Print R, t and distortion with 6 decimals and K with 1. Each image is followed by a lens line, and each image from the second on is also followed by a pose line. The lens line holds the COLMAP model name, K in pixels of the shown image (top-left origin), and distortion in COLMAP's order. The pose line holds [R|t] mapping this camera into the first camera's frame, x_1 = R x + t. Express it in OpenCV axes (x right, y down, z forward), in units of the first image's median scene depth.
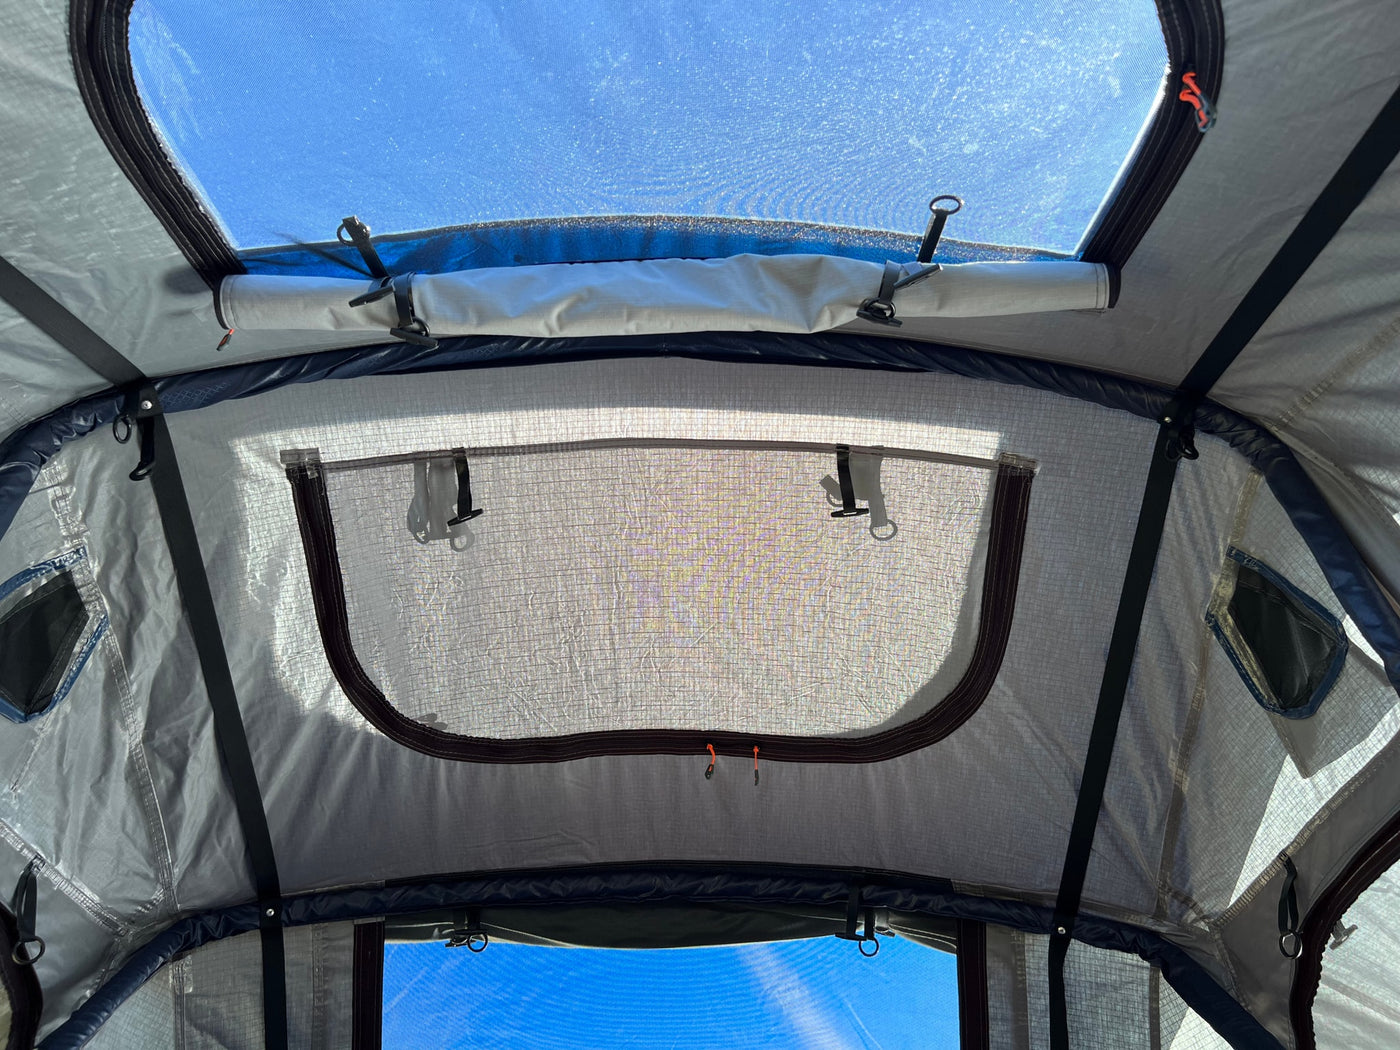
lens RADIAL K [[1039.1, 0, 700.0], [0, 1039.1, 525.0], [0, 0, 1]] dist [0.075090, -0.076718]
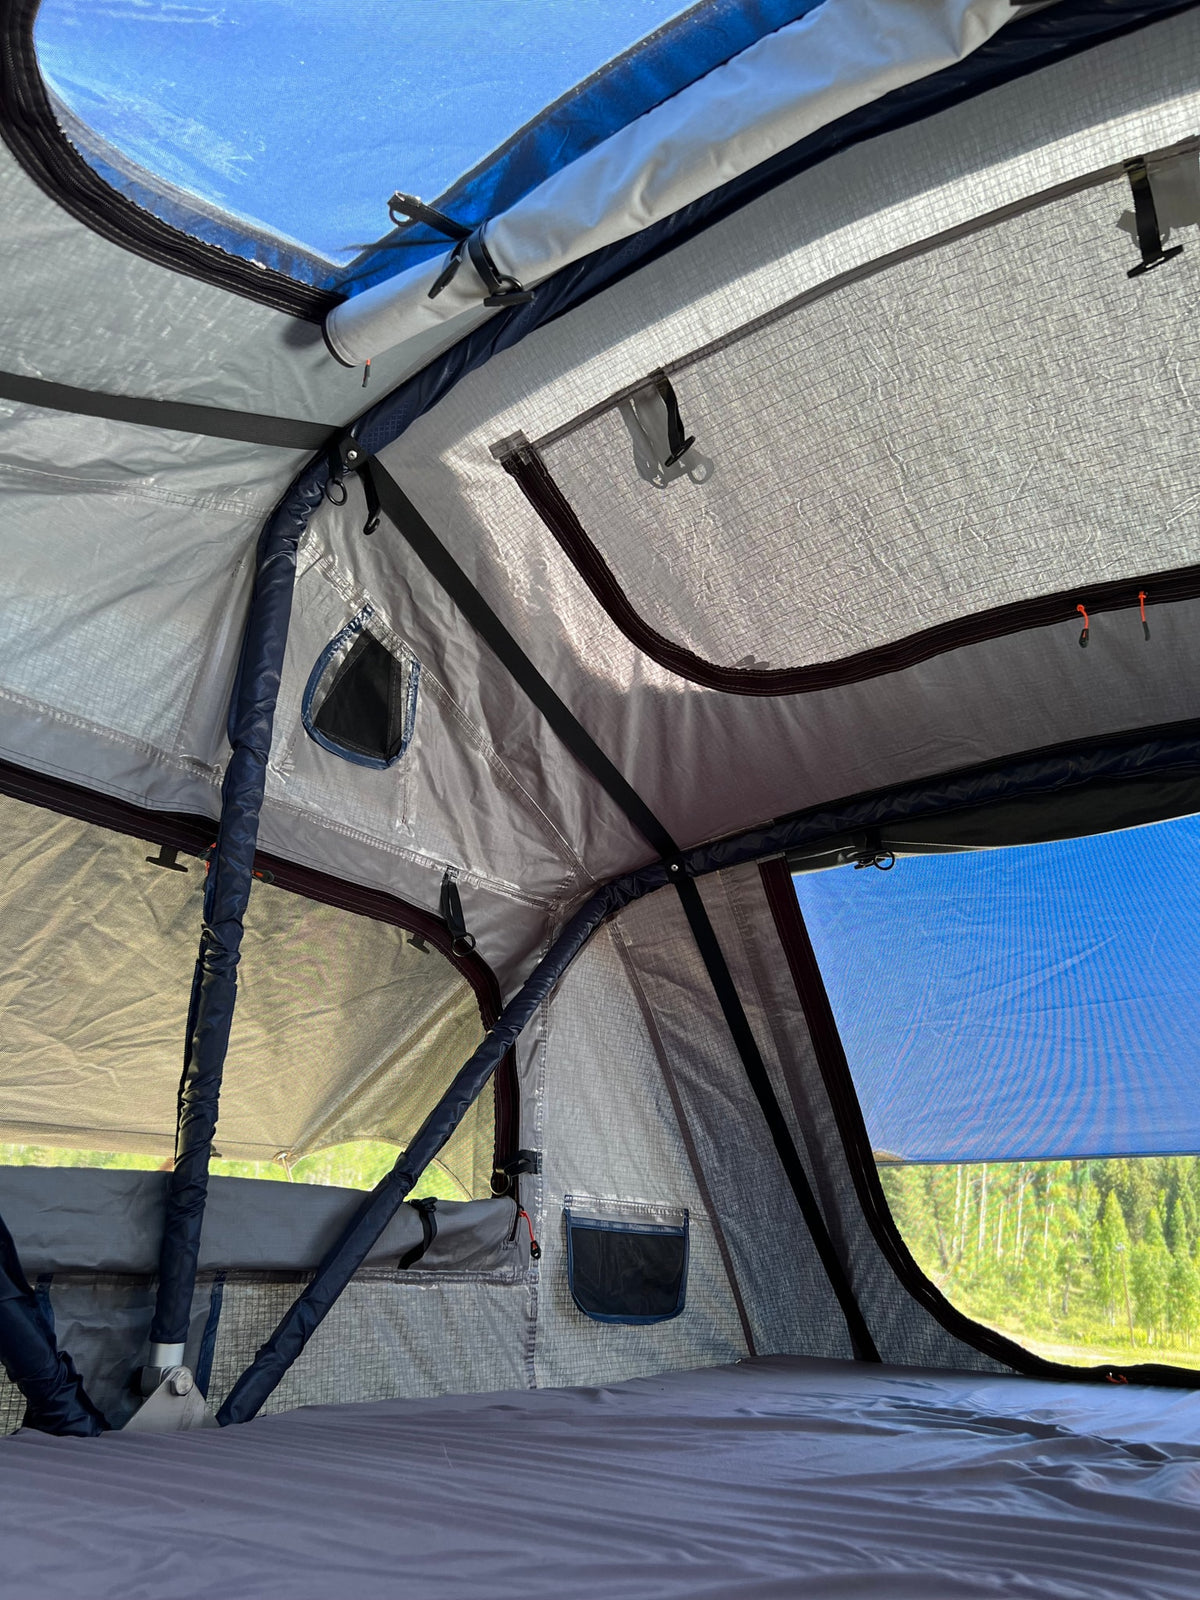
lens RADIAL K [[1192.7, 0, 594.0], [0, 1192.7, 793.3], [0, 0, 1]] dist [0.053819, -0.063170]
pose [[0.831838, -0.182991, -0.523984, 0.177567], [0.355780, 0.900412, 0.250359, -0.025282], [0.425988, -0.394681, 0.814101, 0.040448]]
